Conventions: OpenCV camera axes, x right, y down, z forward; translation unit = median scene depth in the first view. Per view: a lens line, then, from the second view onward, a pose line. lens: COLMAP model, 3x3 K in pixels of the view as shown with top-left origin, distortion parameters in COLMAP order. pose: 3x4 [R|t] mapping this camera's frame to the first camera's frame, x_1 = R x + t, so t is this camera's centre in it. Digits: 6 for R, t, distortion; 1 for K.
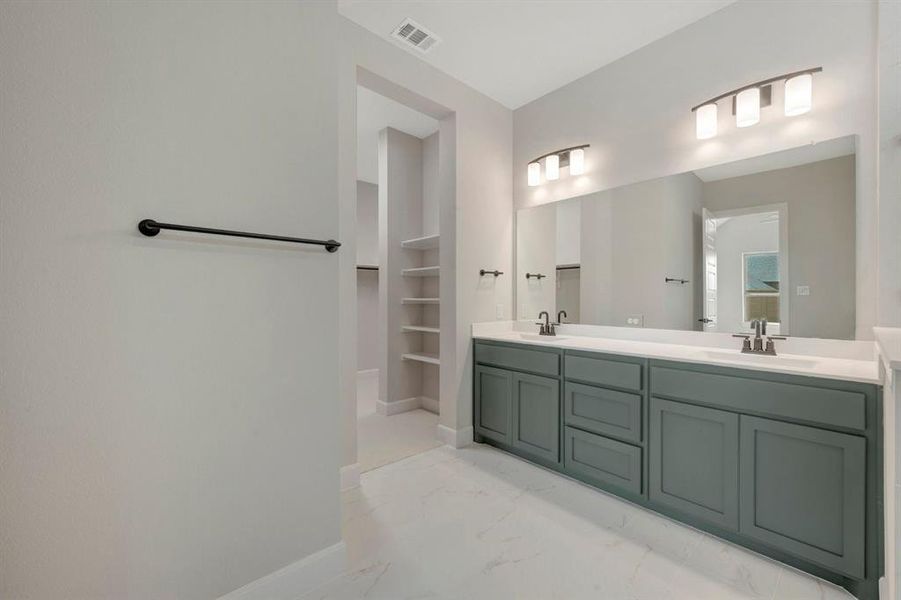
lens RADIAL K [[362.2, 0, 451.0], [0, 362.2, 294.1], [0, 0, 1]] dist [-0.000334, 0.000020]
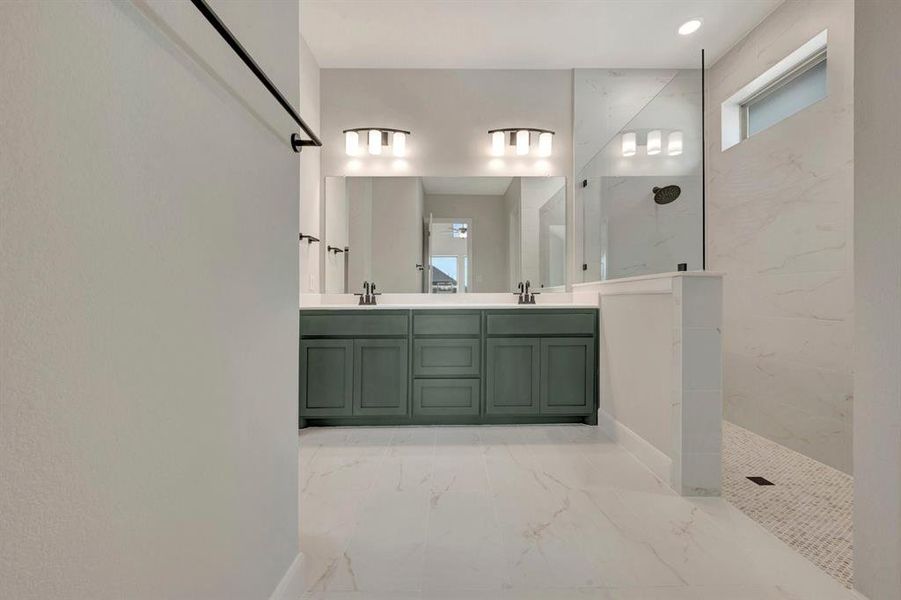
lens RADIAL K [[362.2, 0, 451.0], [0, 362.2, 294.1], [0, 0, 1]] dist [-0.000334, 0.000020]
pose [[0.655780, 0.001334, 0.754951, -0.397631], [-0.008115, 0.999953, 0.005282, 0.085358], [-0.754909, -0.009590, 0.655760, 0.168050]]
